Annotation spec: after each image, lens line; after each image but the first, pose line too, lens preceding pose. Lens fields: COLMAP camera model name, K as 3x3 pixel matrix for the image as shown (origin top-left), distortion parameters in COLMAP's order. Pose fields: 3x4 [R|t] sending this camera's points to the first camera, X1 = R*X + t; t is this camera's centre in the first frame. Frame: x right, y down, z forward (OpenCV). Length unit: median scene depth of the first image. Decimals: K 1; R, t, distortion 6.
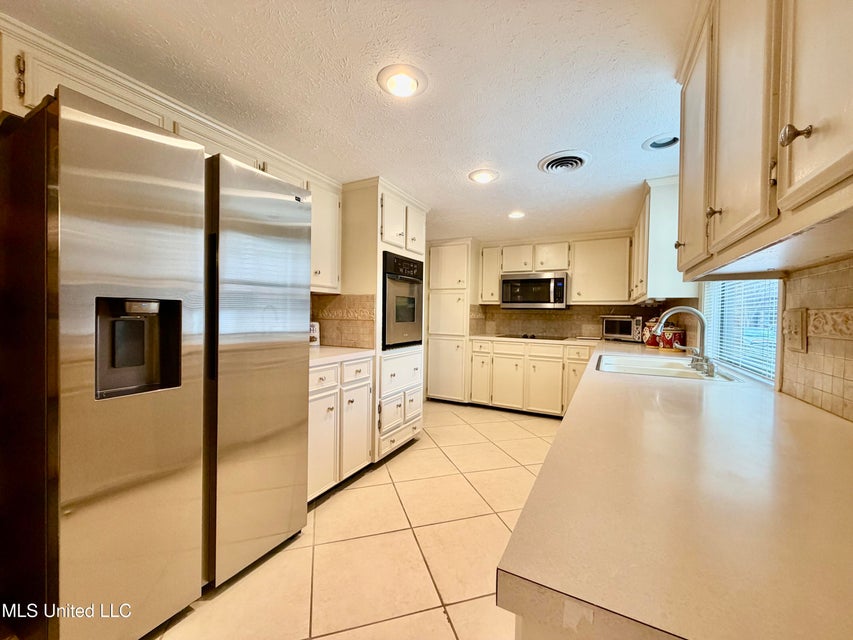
lens RADIAL K [[339.1, 0, 423.2], [0, 339.1, 322.9], [0, 0, 1]] dist [-0.001728, 0.000155]
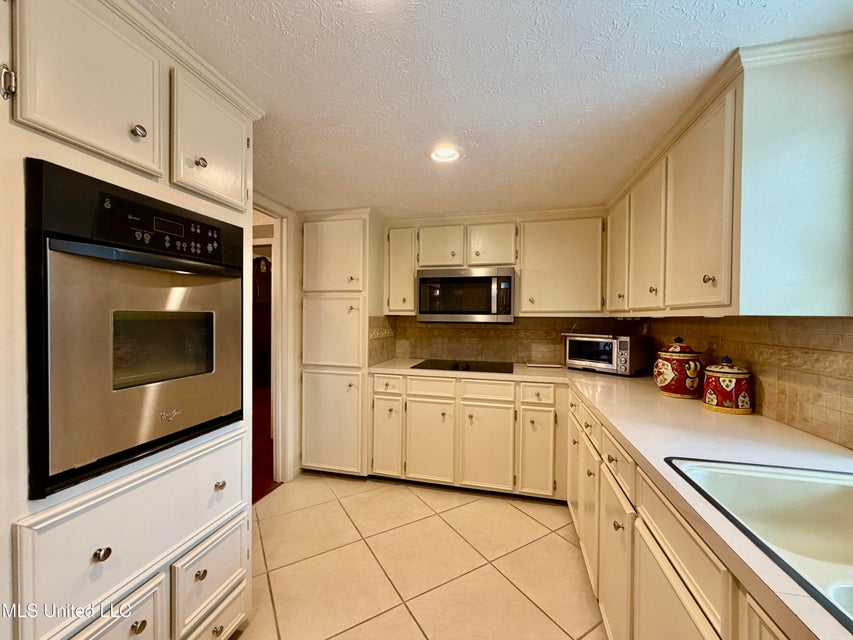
lens RADIAL K [[339.1, 0, 424.1], [0, 339.1, 322.2], [0, 0, 1]] dist [-0.001728, 0.000155]
pose [[0.968049, -0.011739, 0.250487, 0.087352], [0.014186, 0.999868, -0.007968, -0.041056], [-0.250360, 0.011267, 0.968087, 0.407508]]
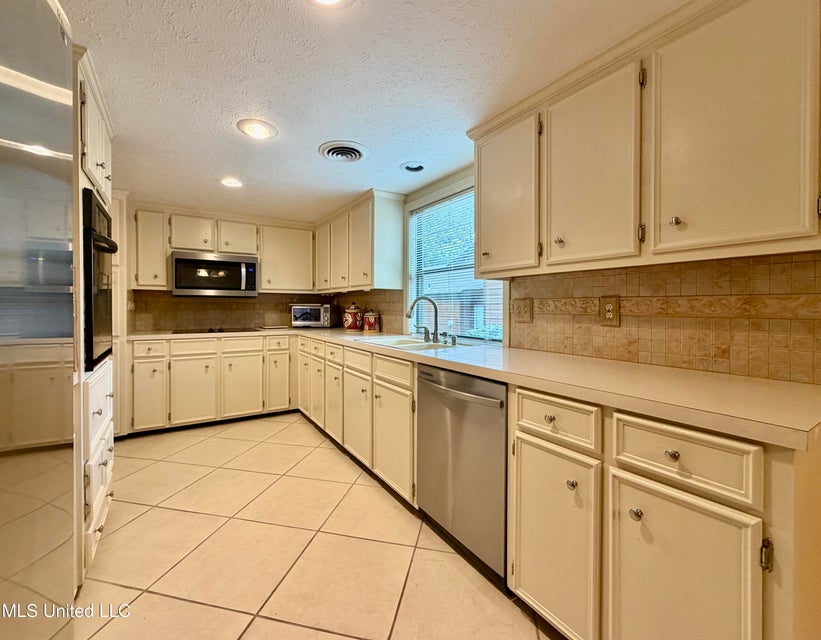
lens RADIAL K [[359.7, 0, 405.2], [0, 359.7, 310.7], [0, 0, 1]] dist [-0.004988, -0.000122]
pose [[0.483536, -0.025111, 0.874964, -0.241017], [0.028329, 0.999514, 0.013030, -0.005883], [-0.874866, 0.018487, 0.484012, 0.178013]]
